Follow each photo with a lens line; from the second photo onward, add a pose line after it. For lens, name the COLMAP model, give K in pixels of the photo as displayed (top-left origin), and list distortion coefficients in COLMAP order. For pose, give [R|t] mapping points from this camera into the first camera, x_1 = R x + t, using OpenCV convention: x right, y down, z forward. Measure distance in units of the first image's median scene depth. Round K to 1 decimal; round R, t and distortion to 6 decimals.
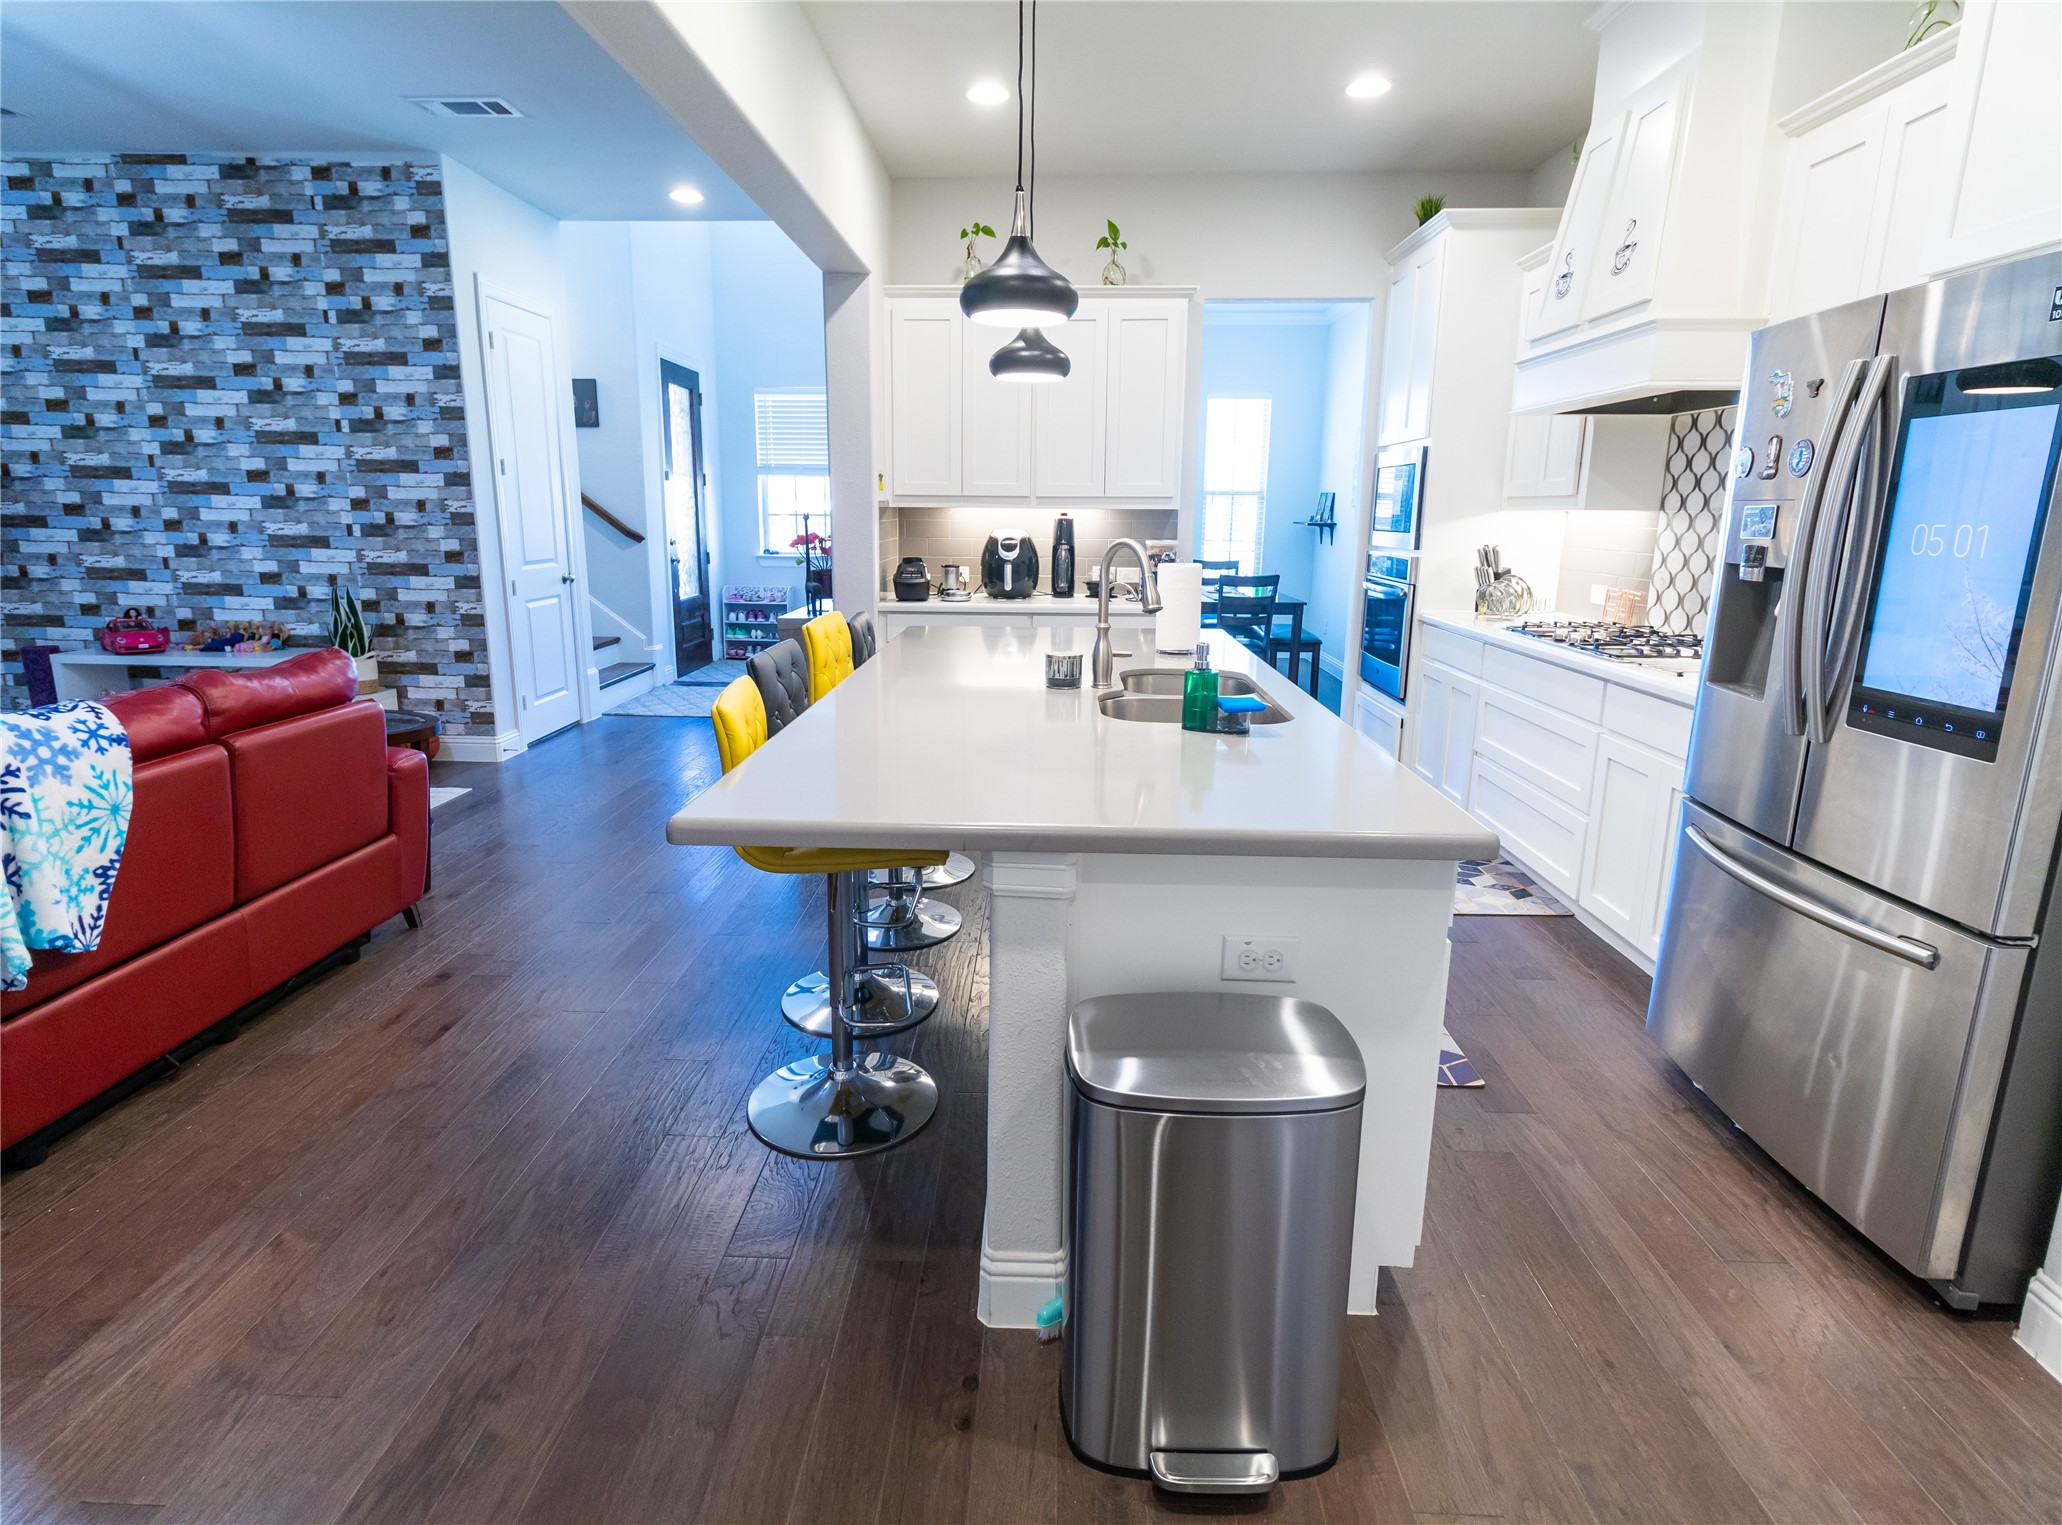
lens RADIAL K [[1066.9, 0, 1014.3], [0, 1066.9, 736.6], [0, 0, 1]] dist [0.001268, 0.001465]
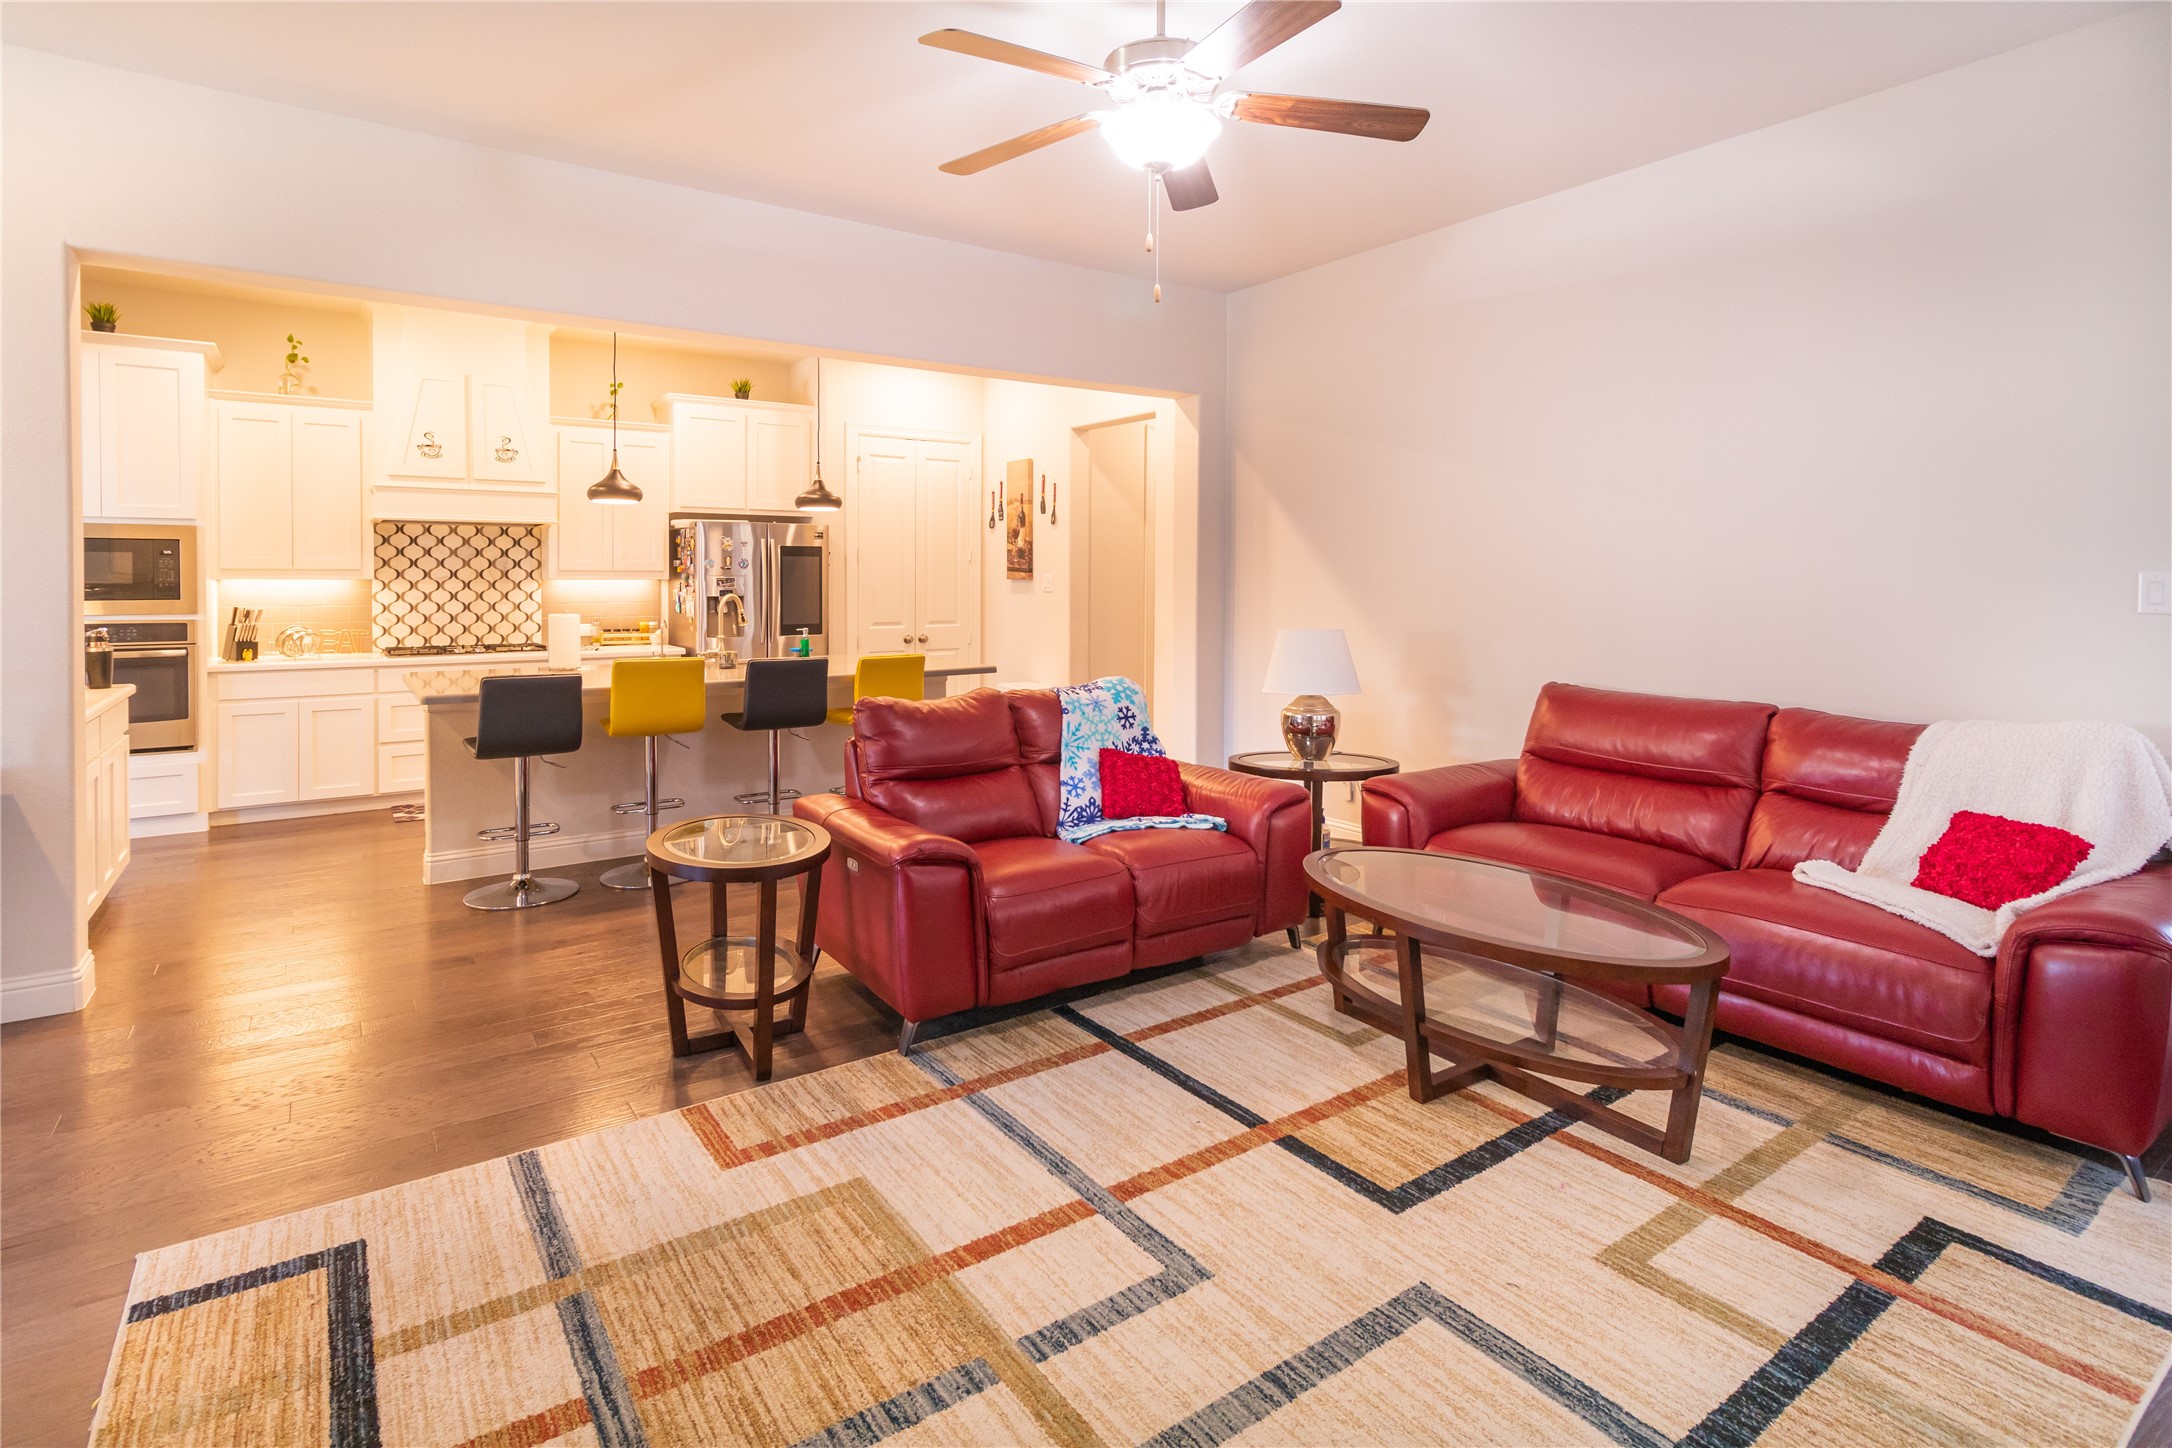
lens RADIAL K [[1097.5, 0, 1103.7], [0, 1097.5, 610.7], [0, 0, 1]] dist [0.001225, 0.001020]
pose [[-0.614317, -0.029604, 0.788503, -1.310943], [0.160040, 0.973851, 0.161249, -0.248533], [-0.772659, 0.225250, -0.593516, 1.116828]]
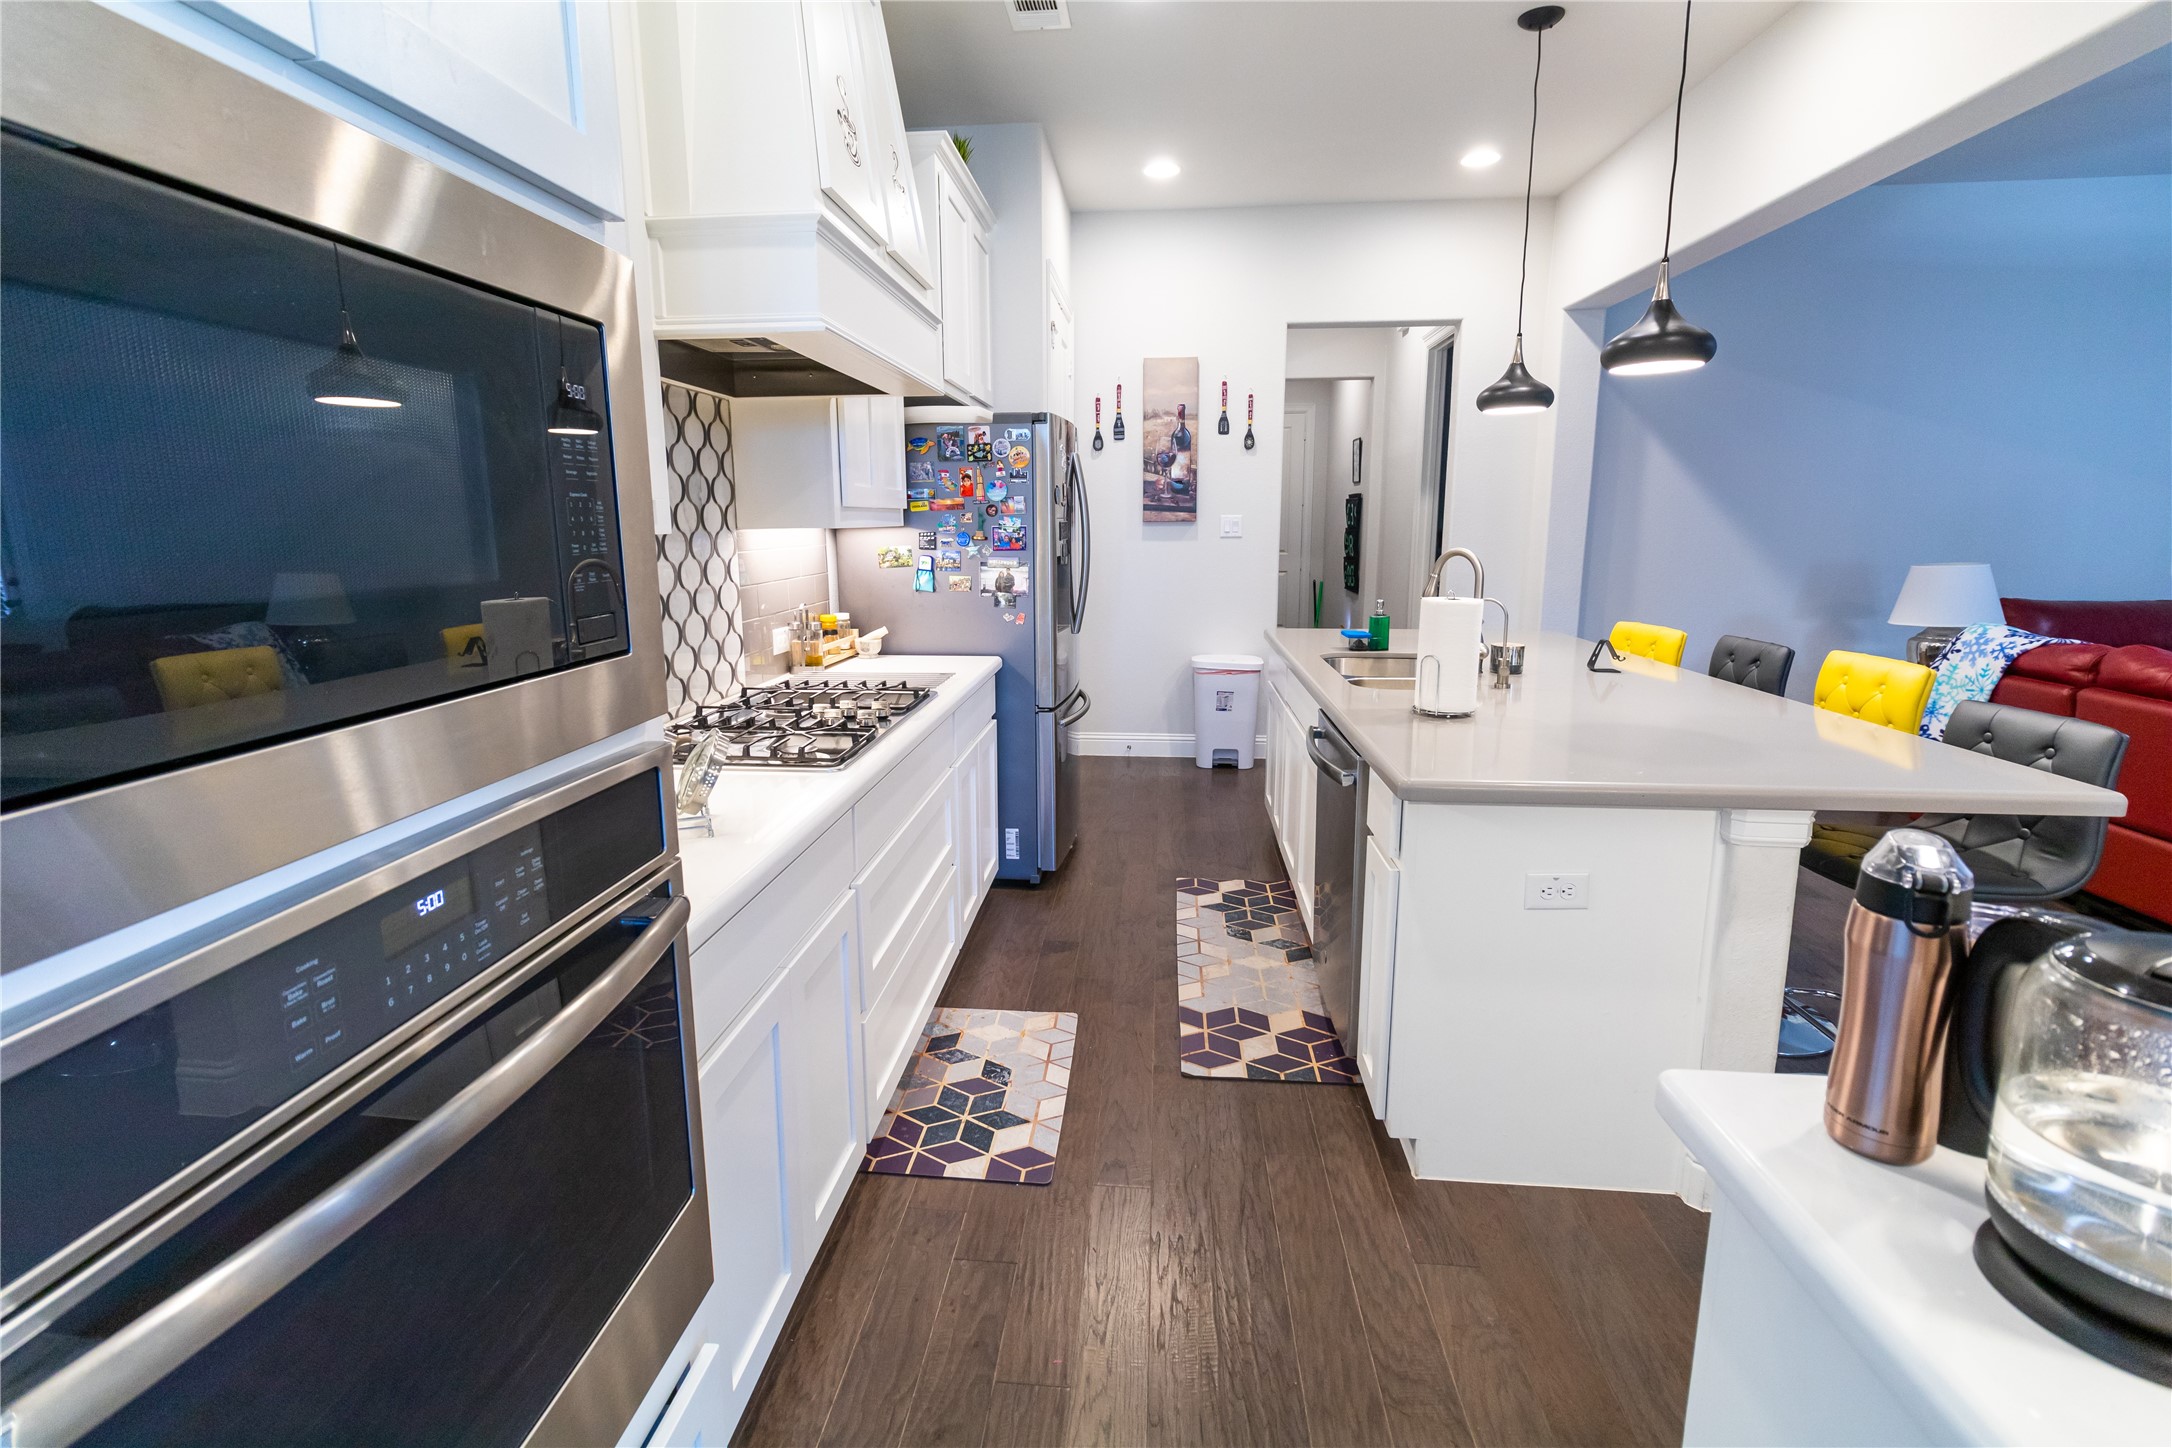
lens RADIAL K [[1008.8, 0, 1077.6], [0, 1008.8, 701.8], [0, 0, 1]] dist [0.000120, 0.001283]
pose [[-0.998888, -0.010545, 0.045945, 0.321577], [0.007799, 0.924255, 0.381695, -0.307238], [-0.046490, 0.381629, -0.923146, 1.416036]]
